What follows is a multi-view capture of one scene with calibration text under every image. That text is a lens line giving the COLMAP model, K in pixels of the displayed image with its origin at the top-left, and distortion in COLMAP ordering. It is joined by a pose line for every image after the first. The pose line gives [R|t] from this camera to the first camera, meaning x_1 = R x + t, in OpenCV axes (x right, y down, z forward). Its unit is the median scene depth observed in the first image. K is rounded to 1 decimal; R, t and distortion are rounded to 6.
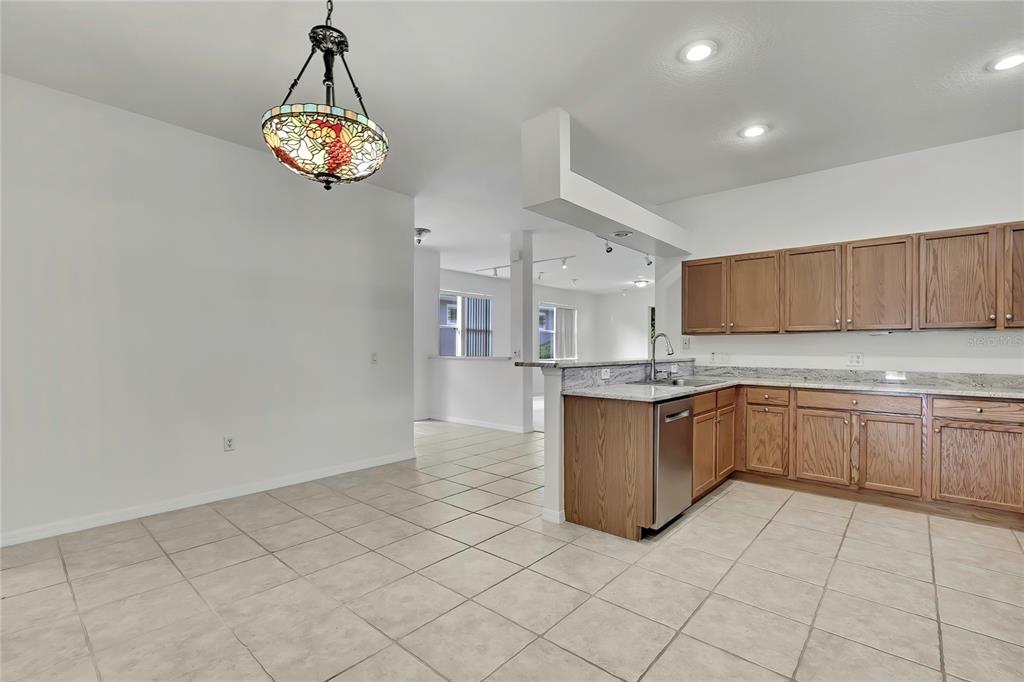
lens RADIAL K [[460.9, 0, 509.3], [0, 460.9, 347.9], [0, 0, 1]] dist [-0.012289, 0.000853]
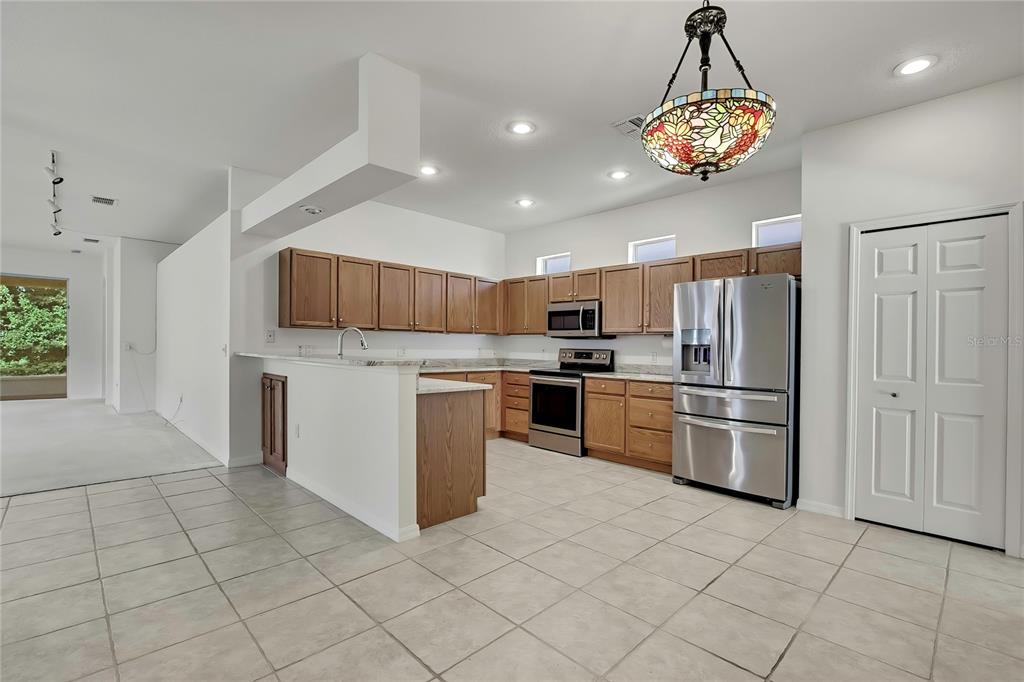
lens RADIAL K [[460.9, 0, 509.3], [0, 460.9, 347.9], [0, 0, 1]] dist [-0.012289, 0.000853]
pose [[0.071063, -0.007423, 0.997444, -0.657212], [-0.012382, 0.999889, 0.008324, -0.000737], [-0.997395, -0.012941, 0.070963, 0.637693]]
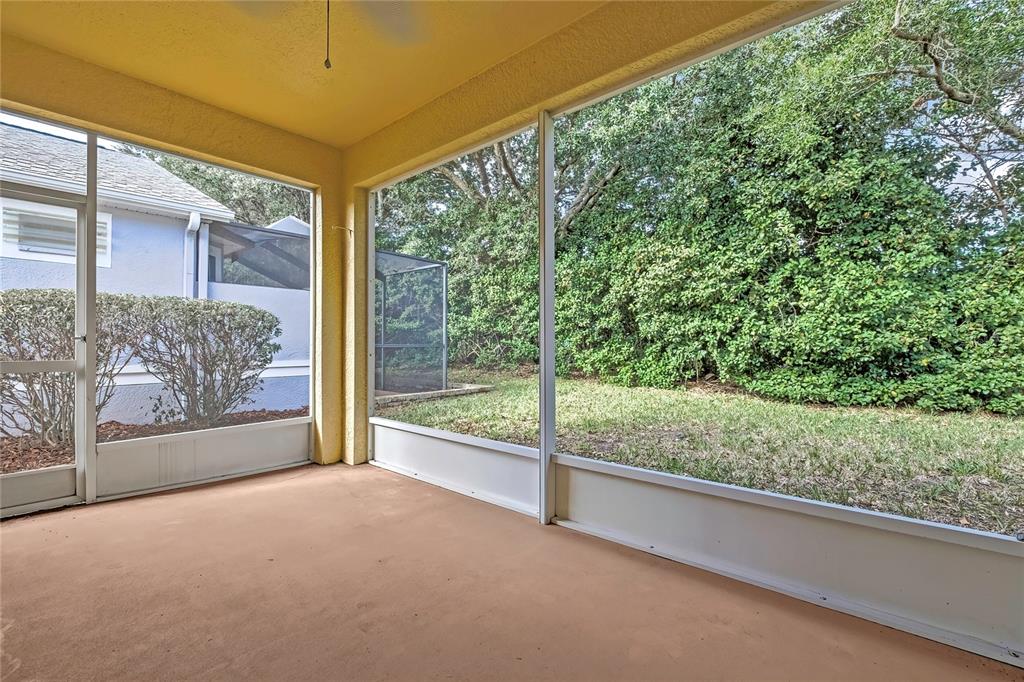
lens RADIAL K [[454.7, 0, 507.1], [0, 454.7, 341.6], [0, 0, 1]] dist [-0.002905, -0.000031]
pose [[0.999925, -0.000800, 0.012234, 1.596186], [0.000800, 1.000000, -0.000007, 0.052031], [-0.012234, 0.000017, 0.999925, 3.206557]]
